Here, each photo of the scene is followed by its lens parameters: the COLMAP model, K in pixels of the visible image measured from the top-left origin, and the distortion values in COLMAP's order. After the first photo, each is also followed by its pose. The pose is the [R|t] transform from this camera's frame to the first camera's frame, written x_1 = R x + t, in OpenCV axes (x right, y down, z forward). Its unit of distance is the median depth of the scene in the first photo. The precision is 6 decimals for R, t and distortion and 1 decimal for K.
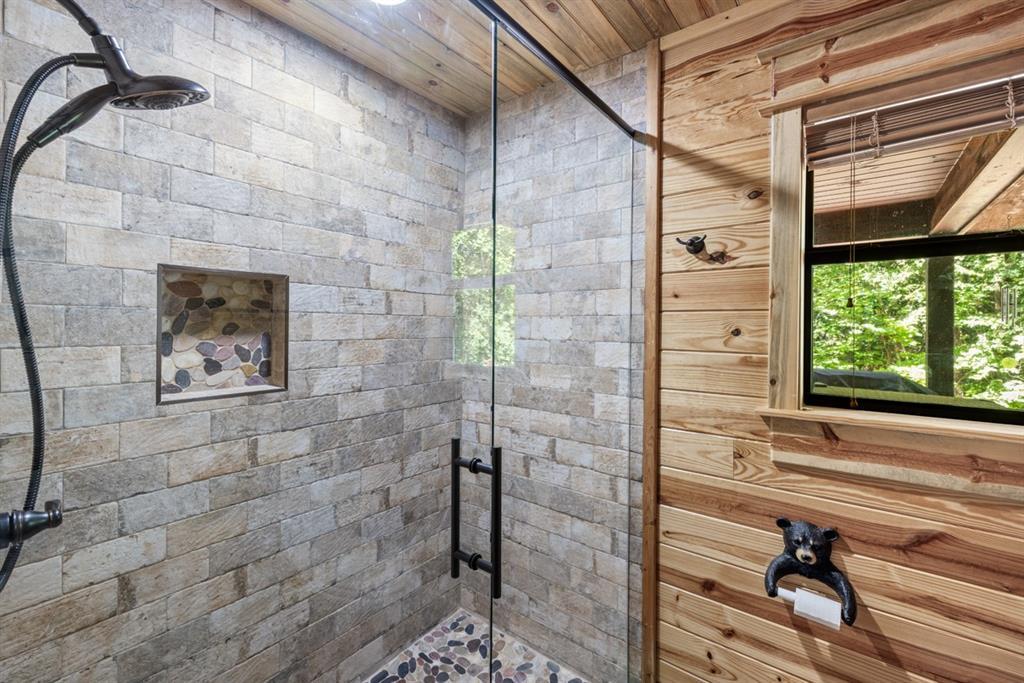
lens RADIAL K [[433.1, 0, 505.0], [0, 433.1, 323.5], [0, 0, 1]] dist [0.001838, 0.000277]
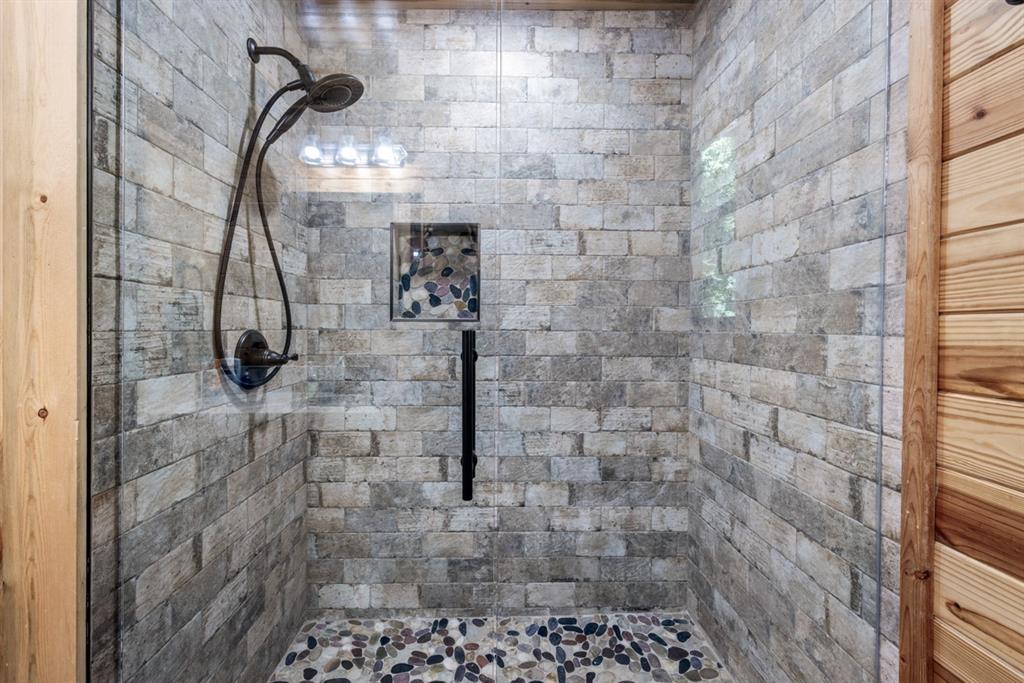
lens RADIAL K [[433.1, 0, 511.4], [0, 433.1, 331.6], [0, 0, 1]] dist [0.001838, 0.000277]
pose [[0.639693, -0.000376, -0.768630, 0.387956], [0.002215, 0.999997, 0.001354, 0.154229], [0.768627, -0.002569, 0.639692, 0.271454]]
